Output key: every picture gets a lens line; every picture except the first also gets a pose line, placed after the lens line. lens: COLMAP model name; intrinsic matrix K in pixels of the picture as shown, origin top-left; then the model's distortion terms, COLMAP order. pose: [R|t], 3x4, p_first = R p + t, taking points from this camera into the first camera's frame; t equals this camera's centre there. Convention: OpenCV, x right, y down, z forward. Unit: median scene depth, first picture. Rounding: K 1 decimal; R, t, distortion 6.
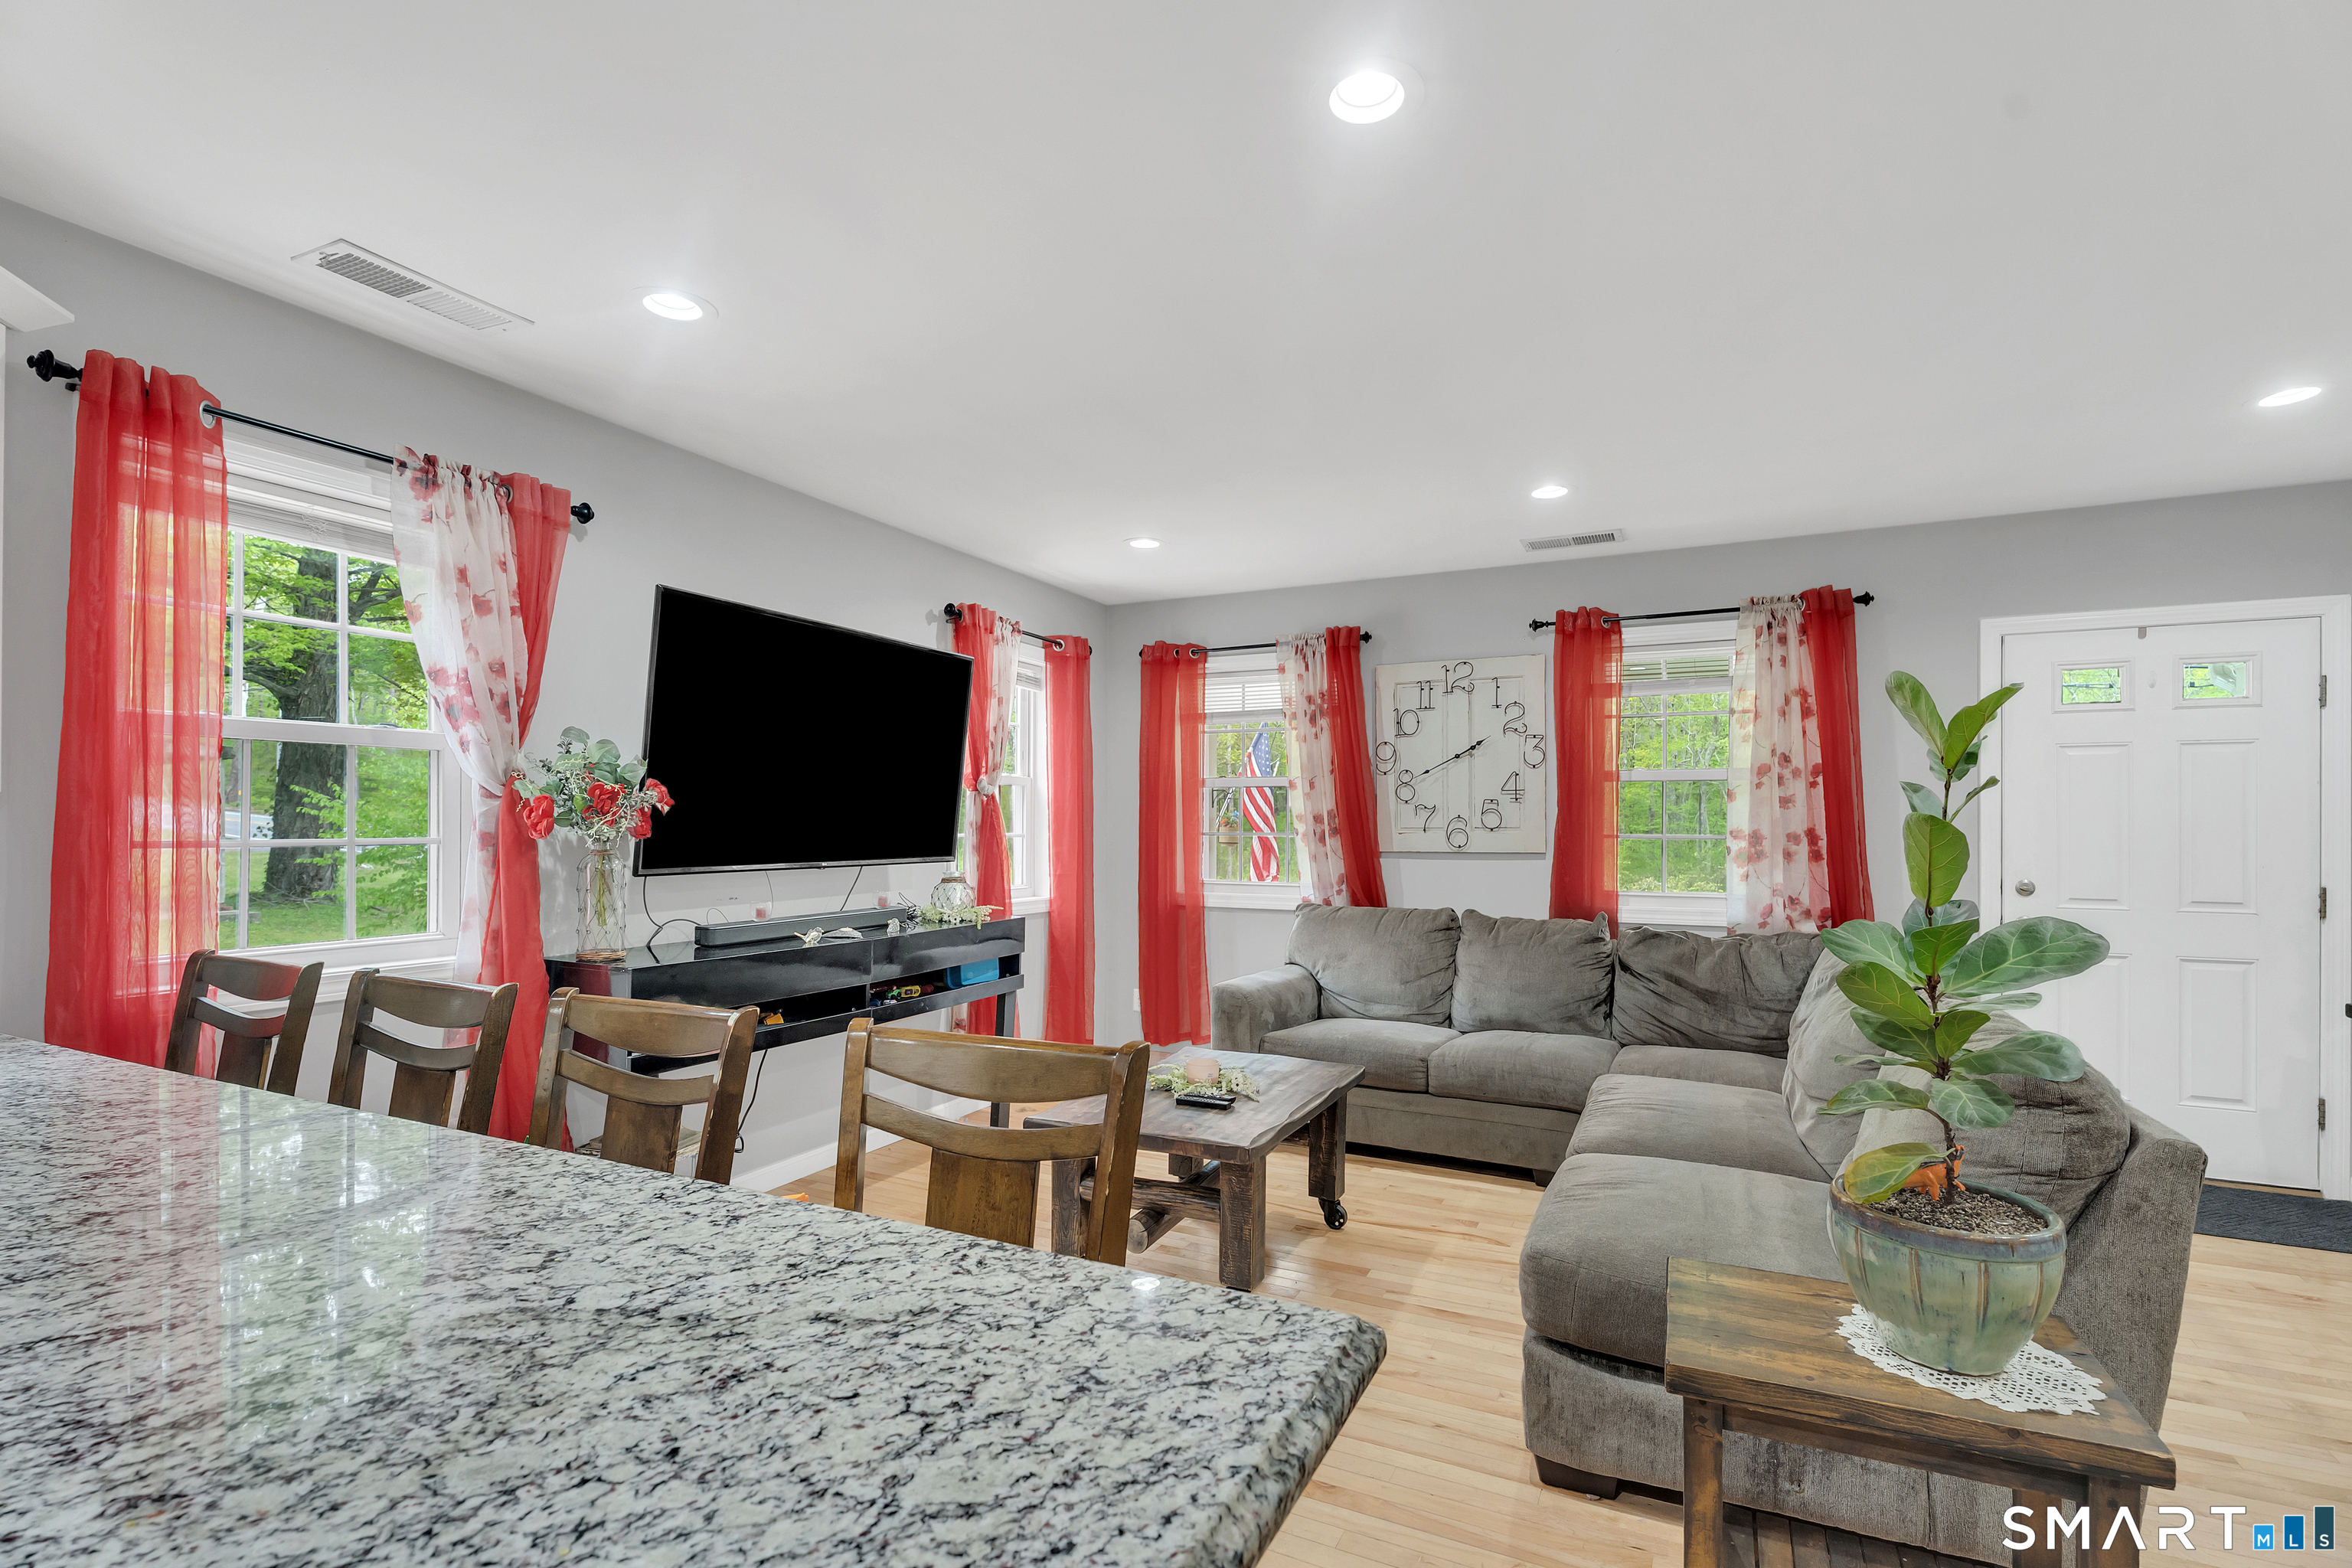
lens RADIAL K [[1049.4, 0, 1214.9], [0, 1049.4, 832.1], [0, 0, 1]] dist [0.000279, -0.001976]
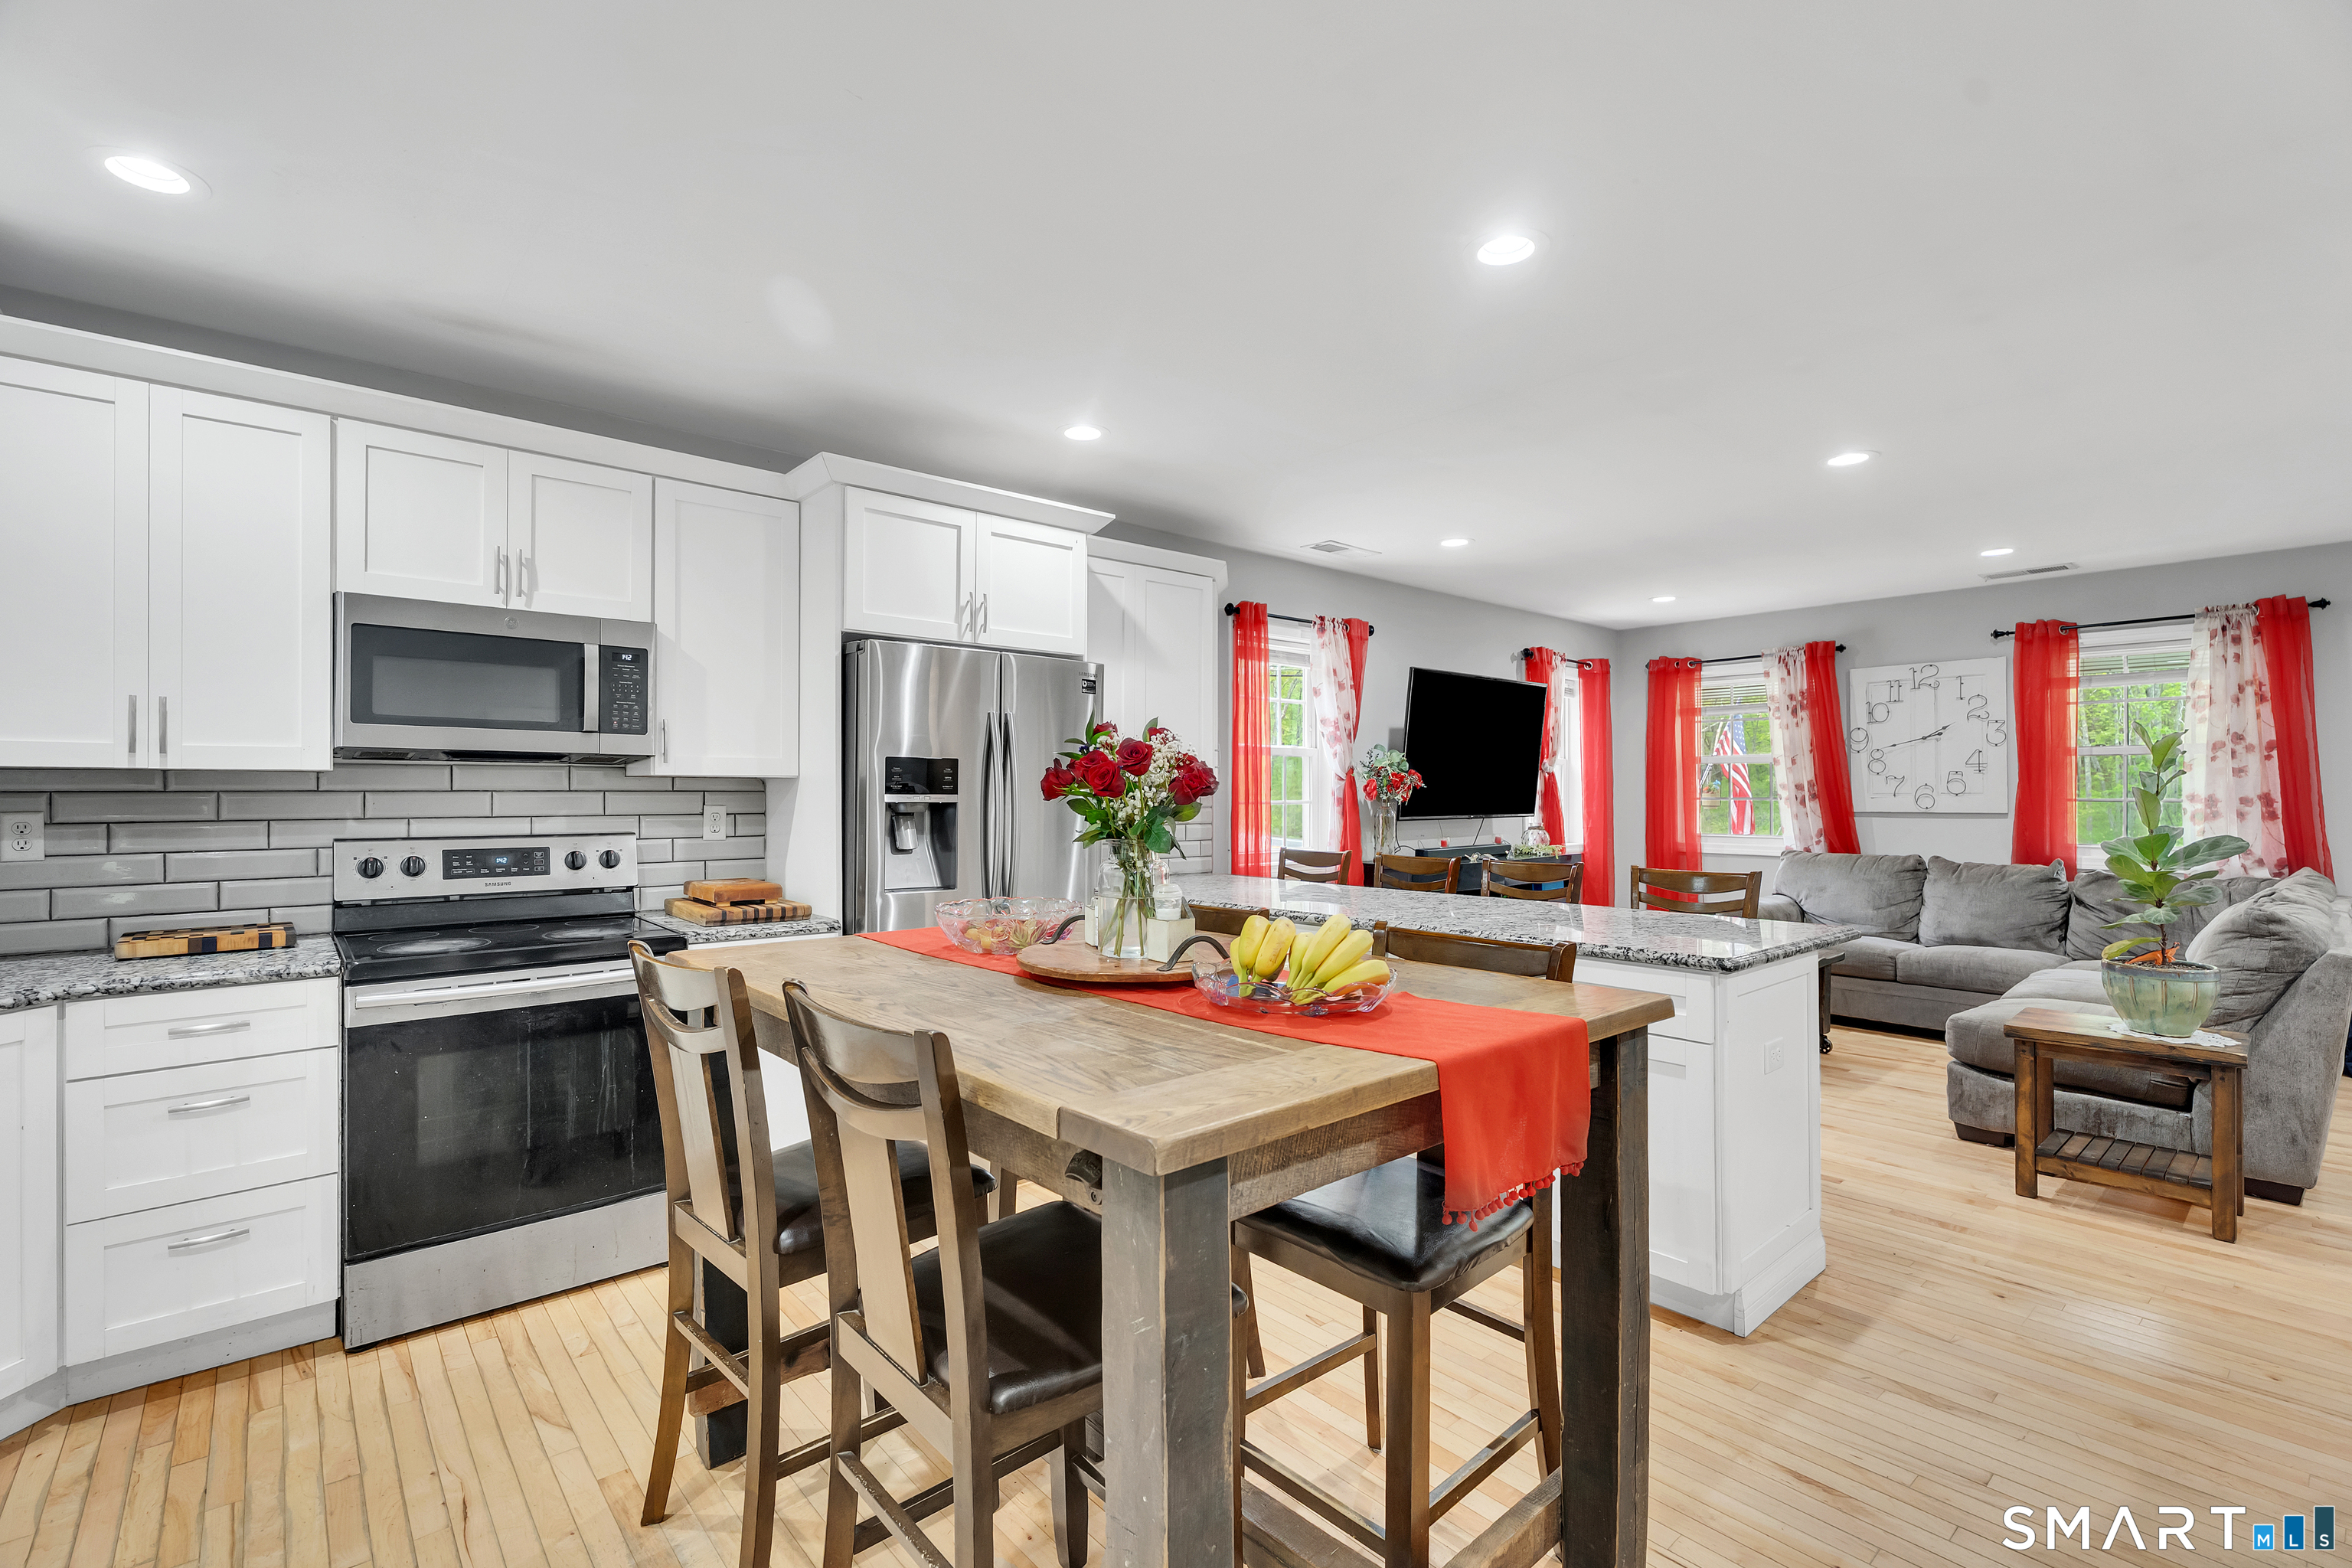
lens RADIAL K [[1049.4, 0, 1168.6], [0, 1049.4, 787.3], [0, 0, 1]] dist [0.000279, -0.001976]
pose [[0.913032, -0.003869, -0.407870, -0.107295], [0.000127, 0.999958, -0.009201, 0.000456], [0.407888, 0.008349, 0.912994, -0.649277]]
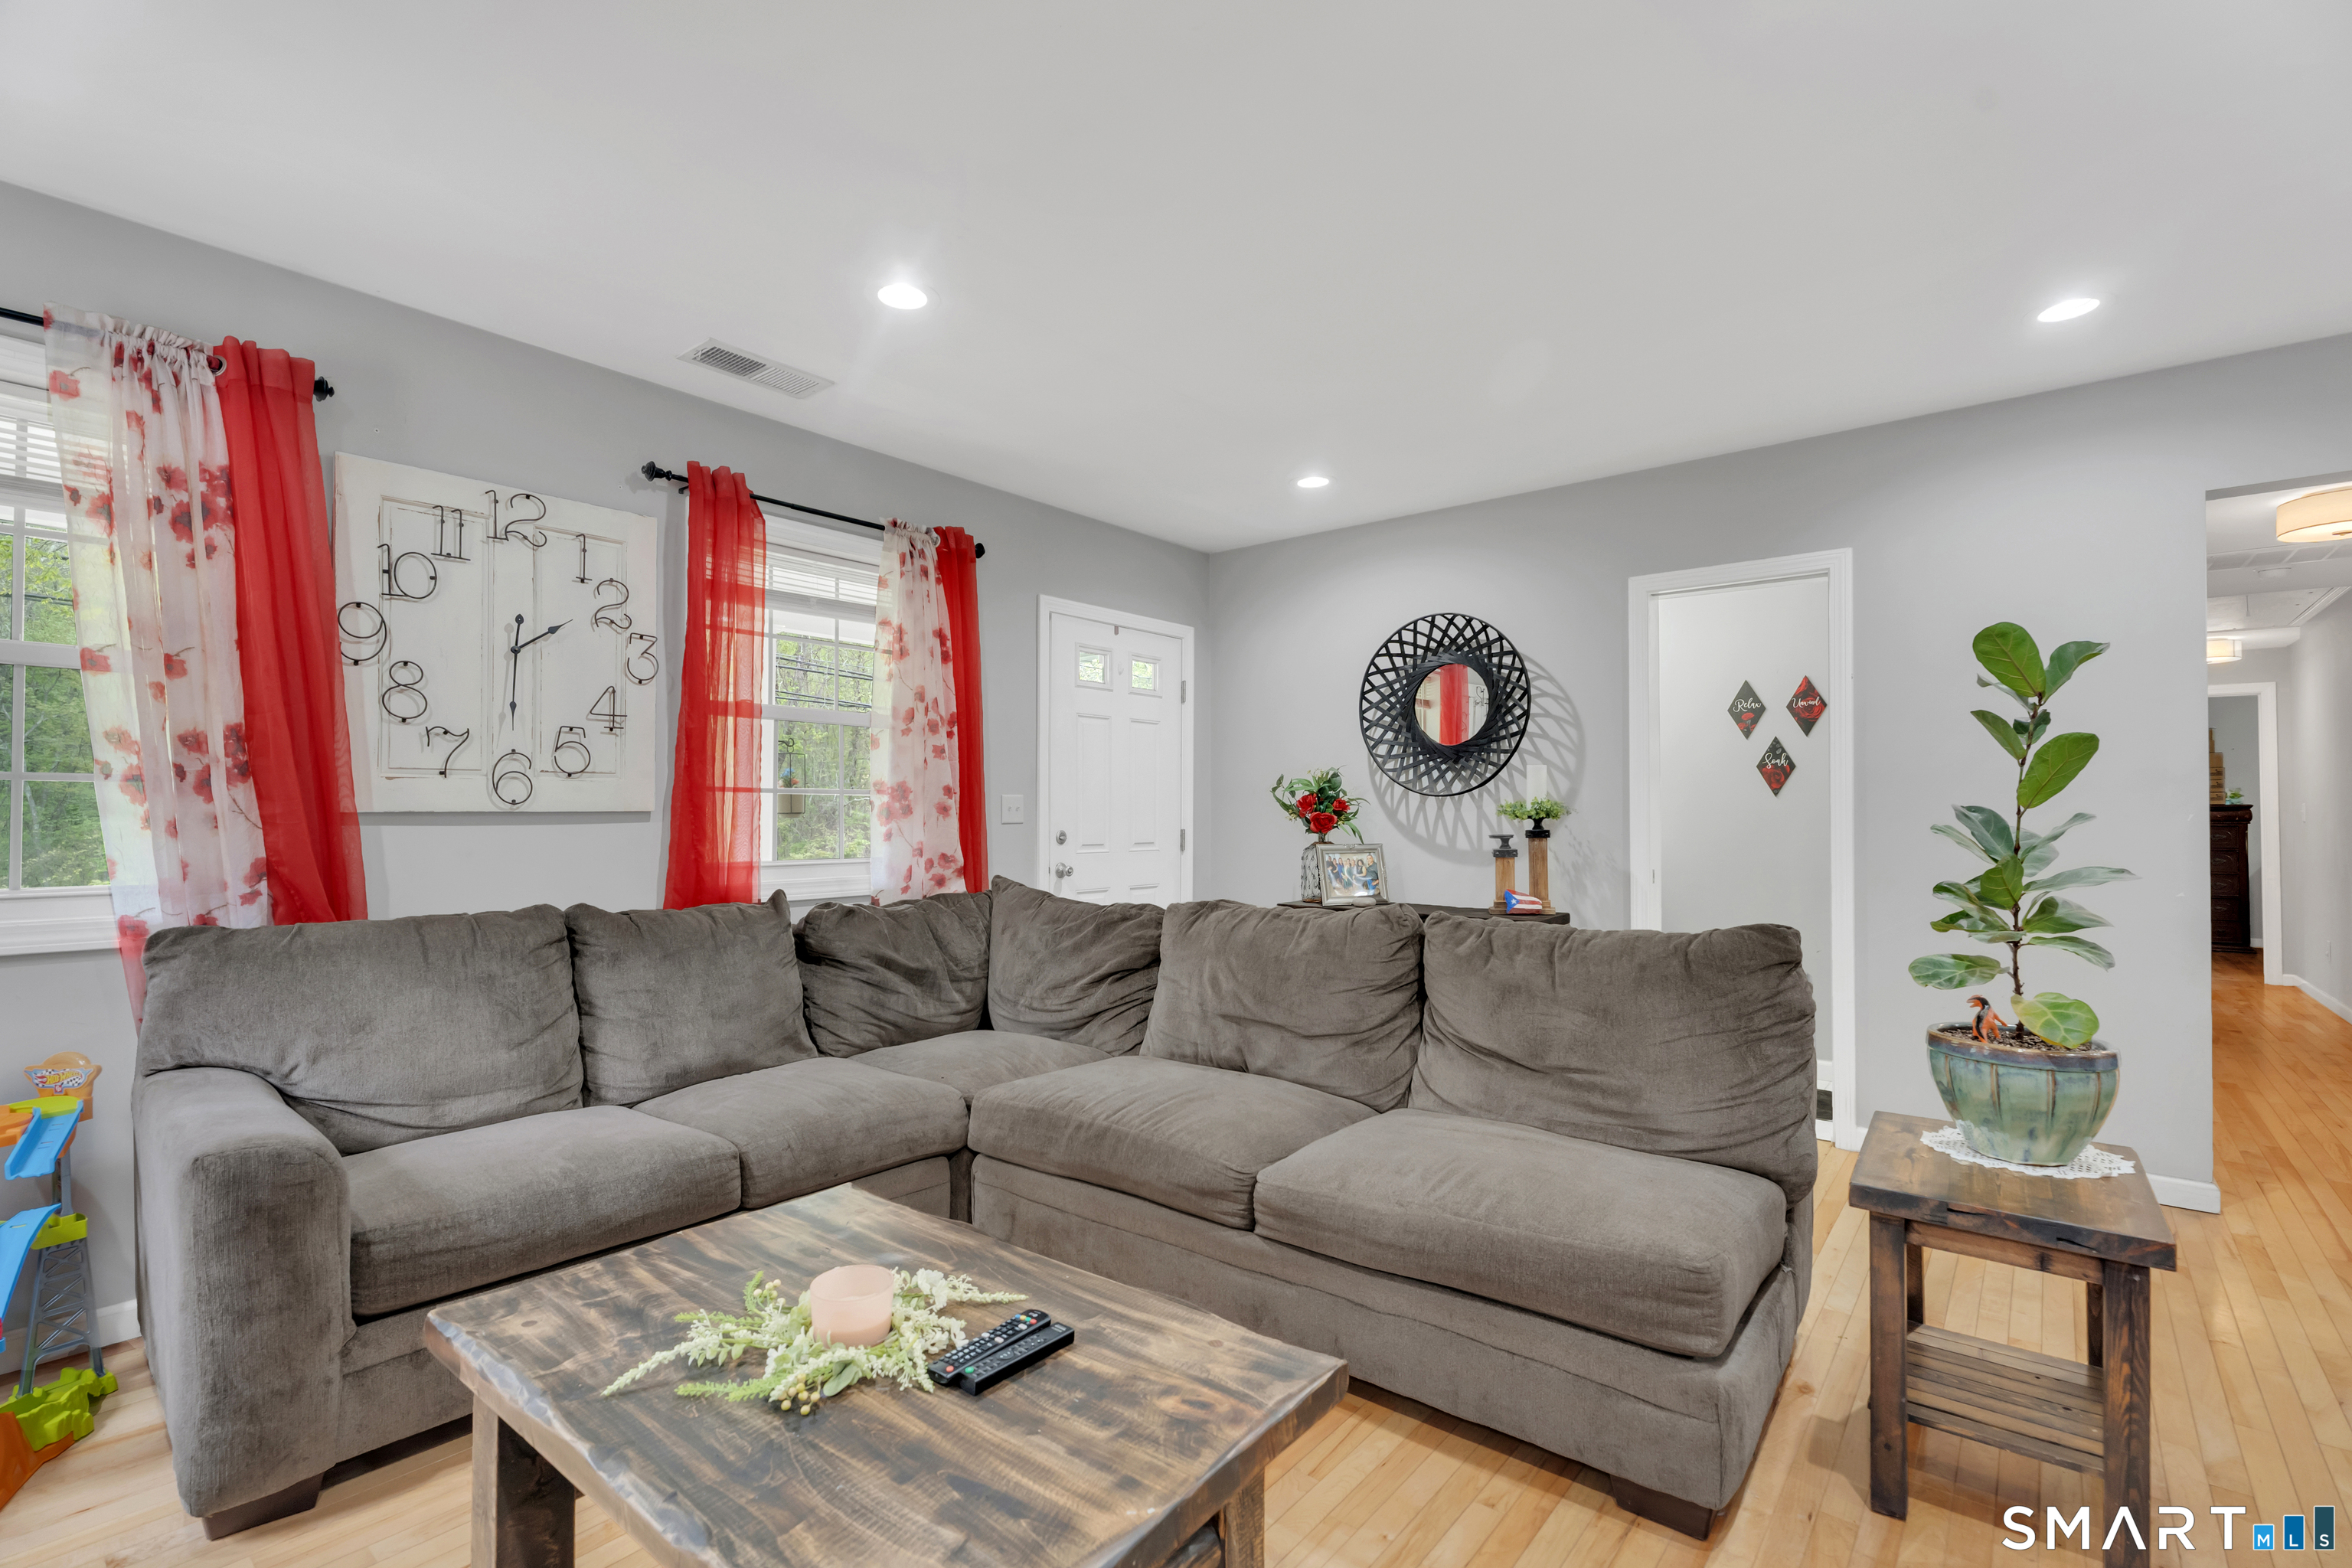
lens RADIAL K [[1049.4, 0, 1161.3], [0, 1049.4, 800.8], [0, 0, 1]] dist [0.000279, -0.001976]
pose [[0.264246, 0.009049, 0.964413, -0.281986], [0.004235, 0.999935, -0.010542, 0.024258], [-0.964446, 0.006870, 0.264190, 0.570941]]
